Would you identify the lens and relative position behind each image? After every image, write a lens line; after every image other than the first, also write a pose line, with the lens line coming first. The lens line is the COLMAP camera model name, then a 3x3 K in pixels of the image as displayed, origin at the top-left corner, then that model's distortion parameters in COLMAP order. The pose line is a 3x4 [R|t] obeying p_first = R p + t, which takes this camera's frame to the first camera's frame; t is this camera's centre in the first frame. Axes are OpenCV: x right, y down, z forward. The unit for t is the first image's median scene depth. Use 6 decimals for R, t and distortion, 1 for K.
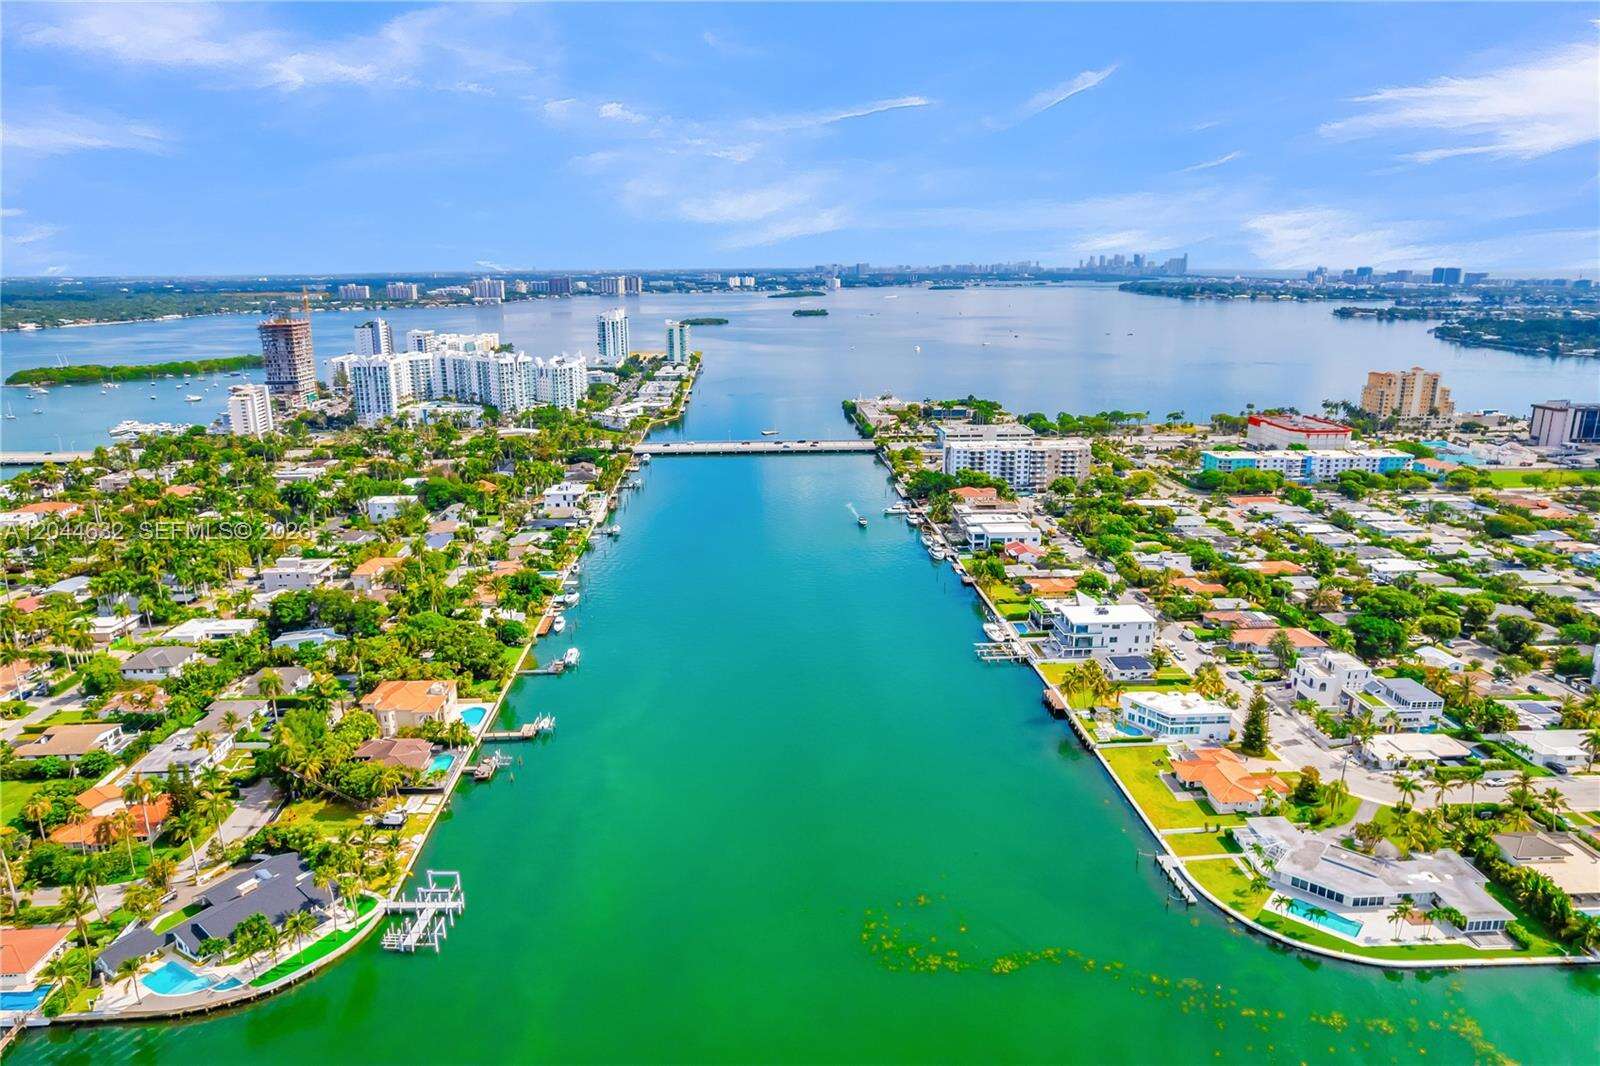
lens RADIAL K [[1020.0, 0, 800.0], [0, 1020.0, 533.0], [0, 0, 1]] dist [-0.071603, 0.061869]
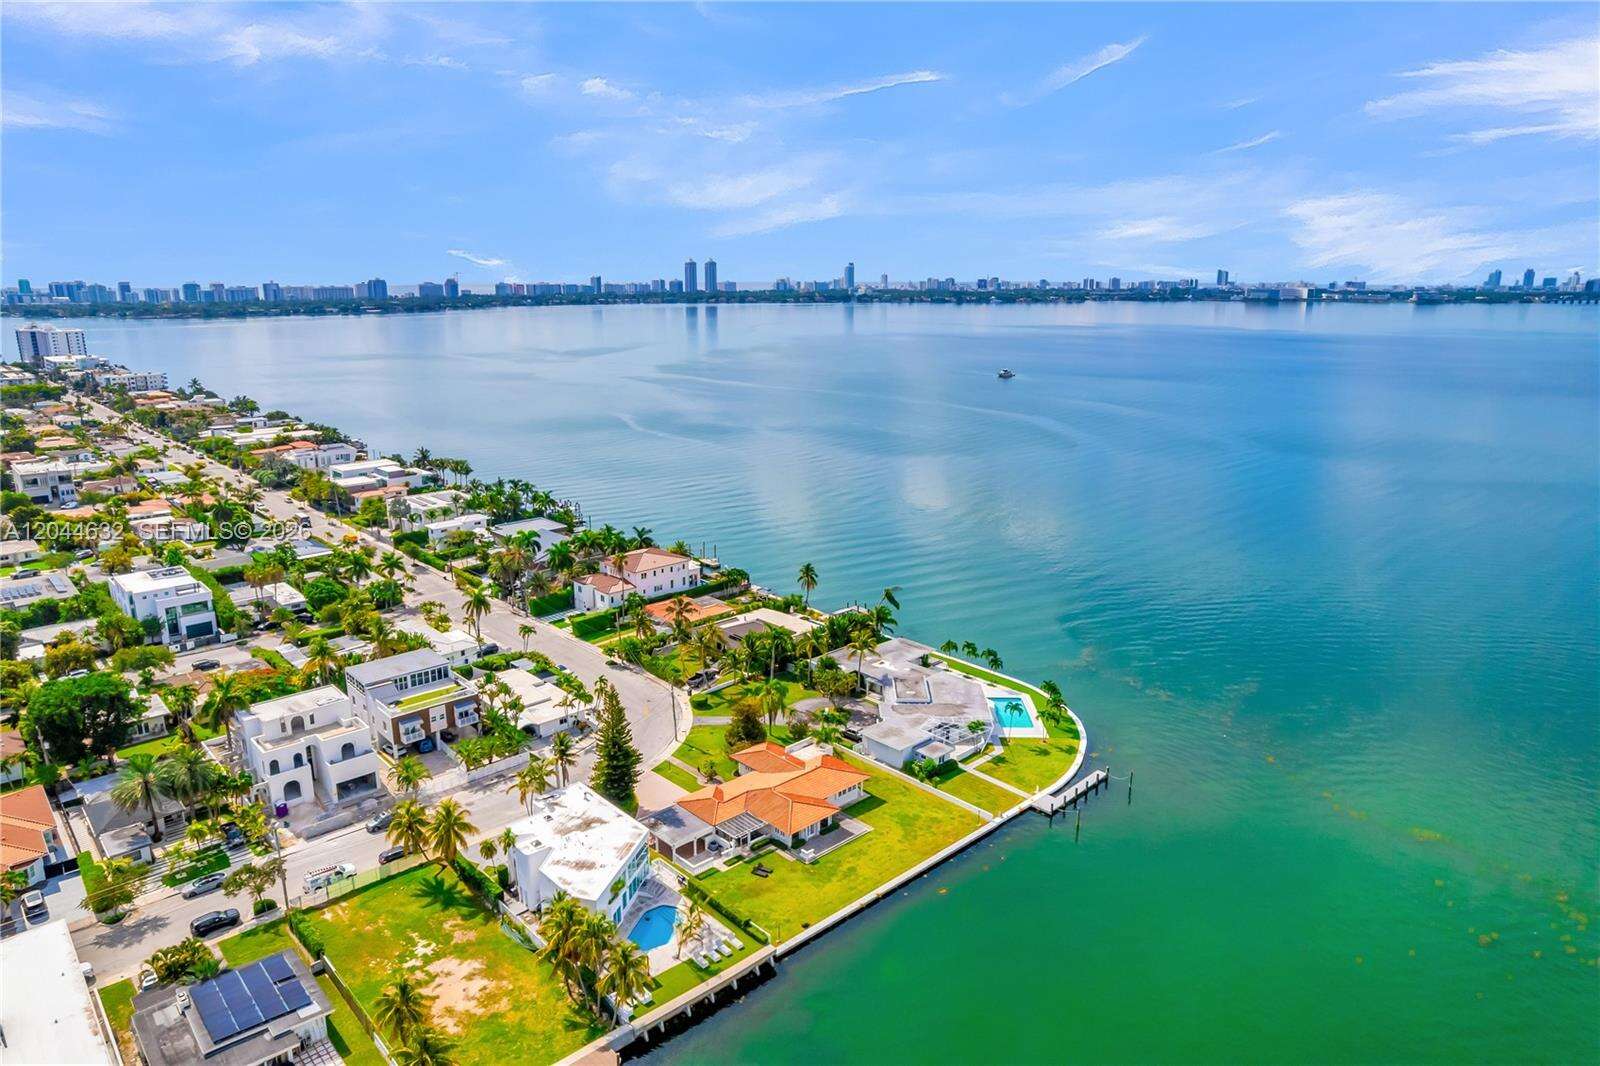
lens RADIAL K [[1020.0, 0, 800.0], [0, 1020.0, 533.0], [0, 0, 1]] dist [-0.071603, 0.061869]
pose [[-0.642298, -0.181349, 0.744691, -0.004566], [0.200660, 0.897930, 0.391736, -0.073238], [-0.739722, 0.401041, -0.540350, 0.714905]]
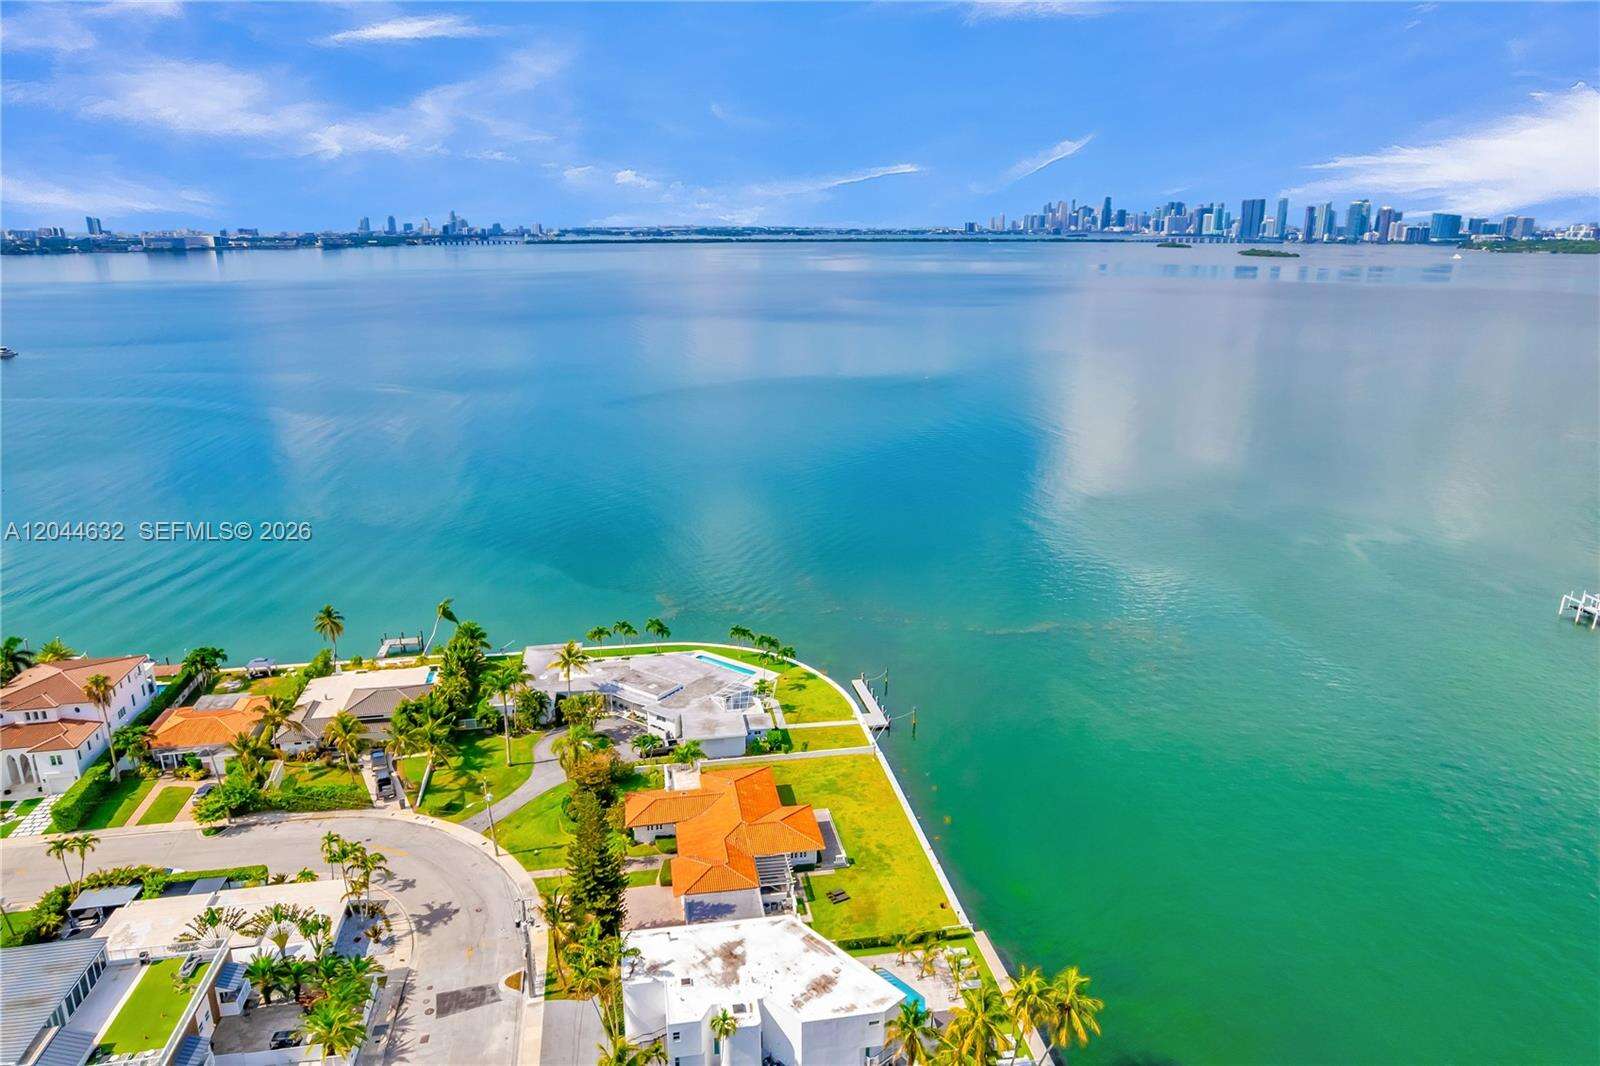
lens RADIAL K [[1020.0, 0, 800.0], [0, 1020.0, 533.0], [0, 0, 1]] dist [-0.071603, 0.061869]
pose [[-0.992622, 0.041342, -0.113984, 0.249516], [-0.025106, 0.849624, 0.526792, -0.089759], [0.118622, 0.525767, -0.842317, 0.775540]]
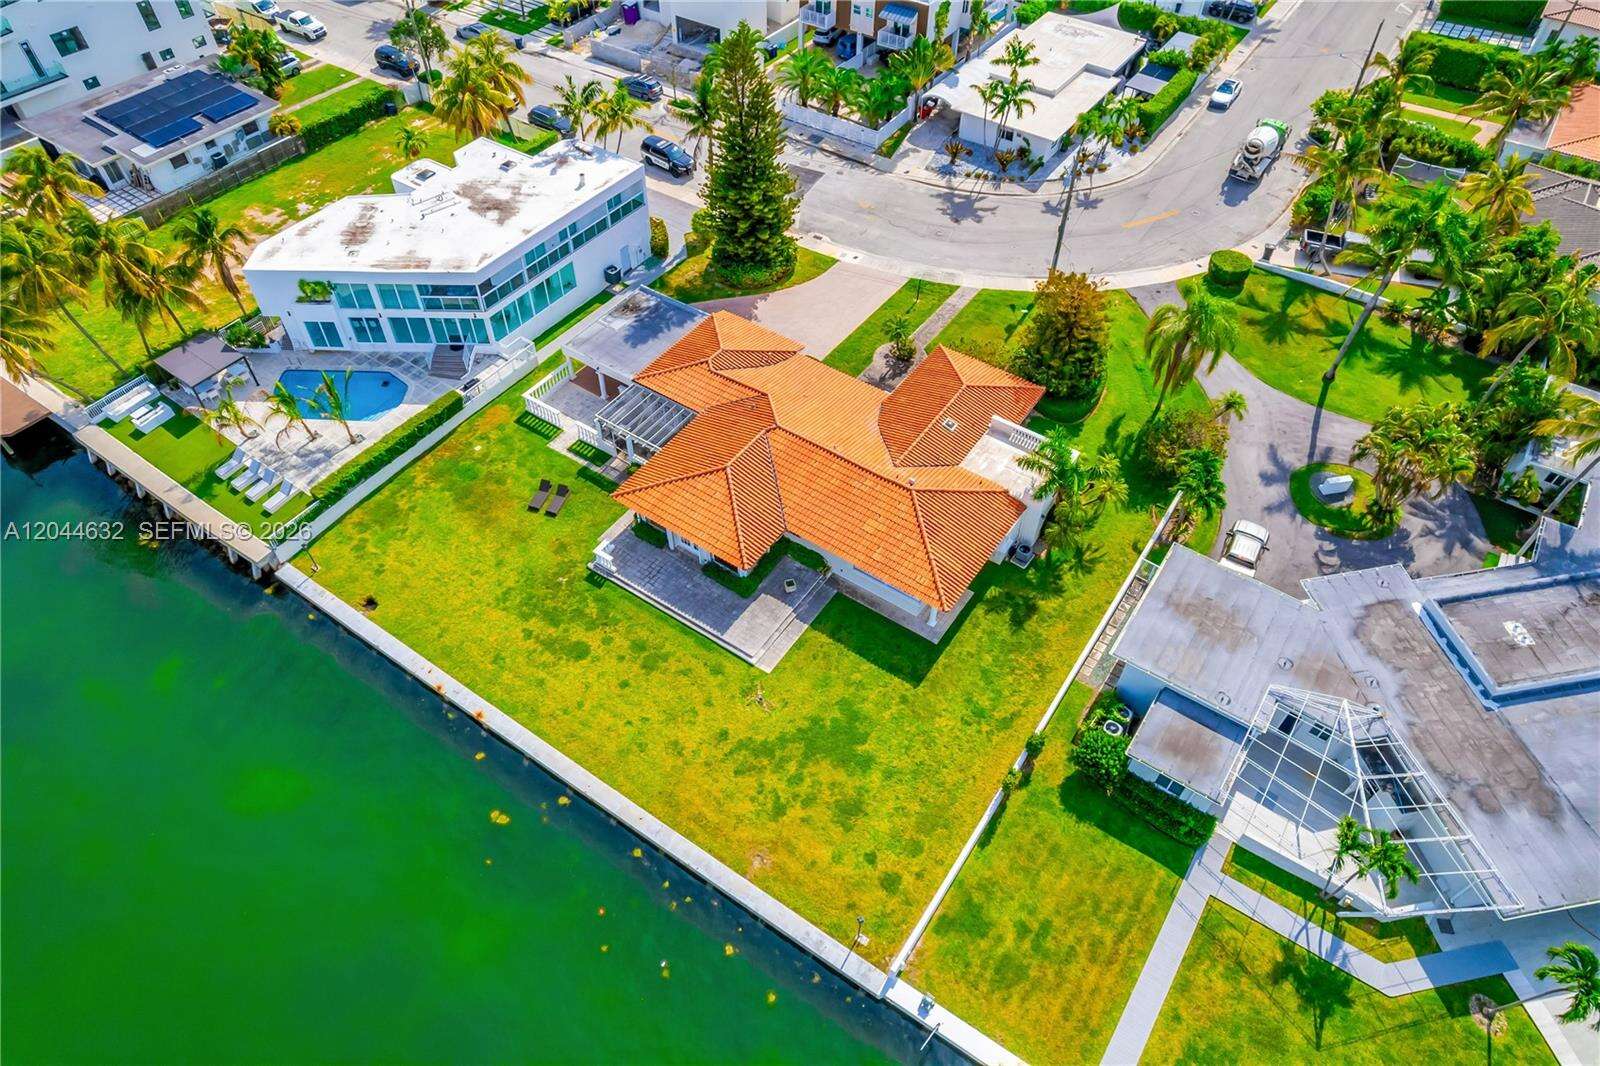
lens RADIAL K [[1020.0, 0, 800.0], [0, 1020.0, 533.0], [0, 0, 1]] dist [-0.071603, 0.061869]
pose [[0.607439, -0.591820, 0.529875, 0.153692], [0.191754, 0.756558, 0.625180, 0.055113], [-0.770875, -0.278153, 0.573046, 0.485085]]
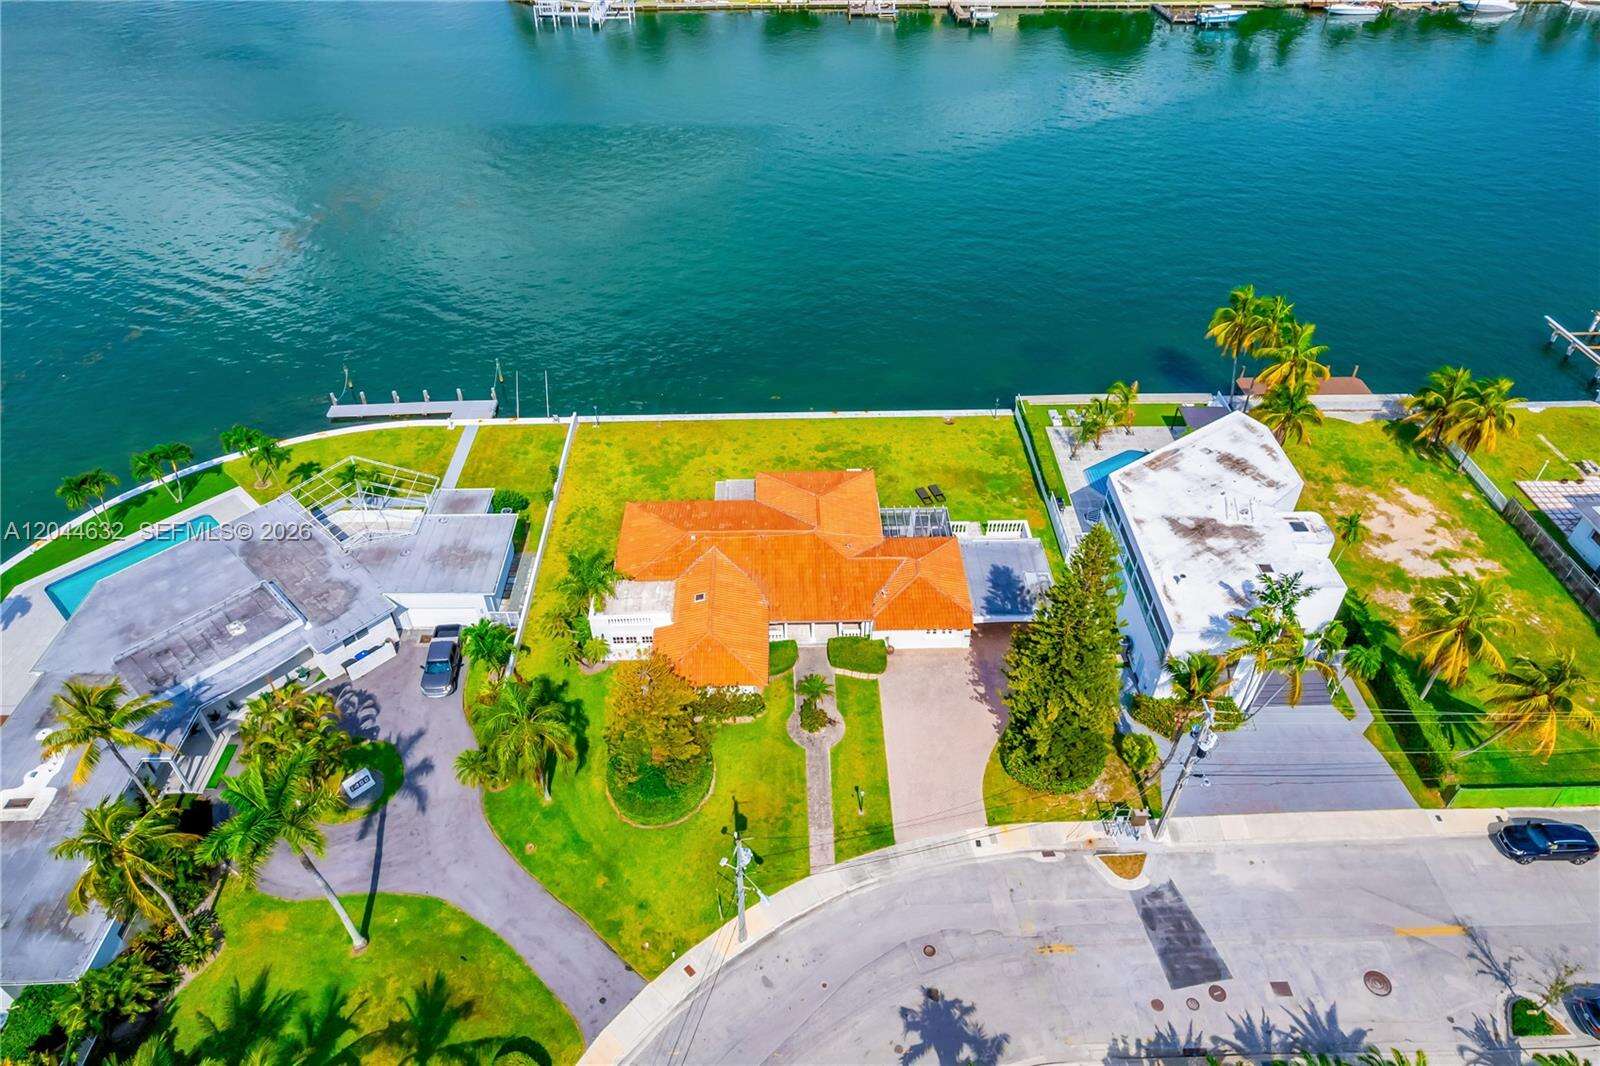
lens RADIAL K [[1020.0, 0, 800.0], [0, 1020.0, 533.0], [0, 0, 1]] dist [-0.071603, 0.061869]
pose [[-0.028173, 0.650676, -0.758832, 0.373353], [-0.255304, 0.729272, 0.634808, 0.019012], [0.966450, 0.211618, 0.145575, 0.545191]]
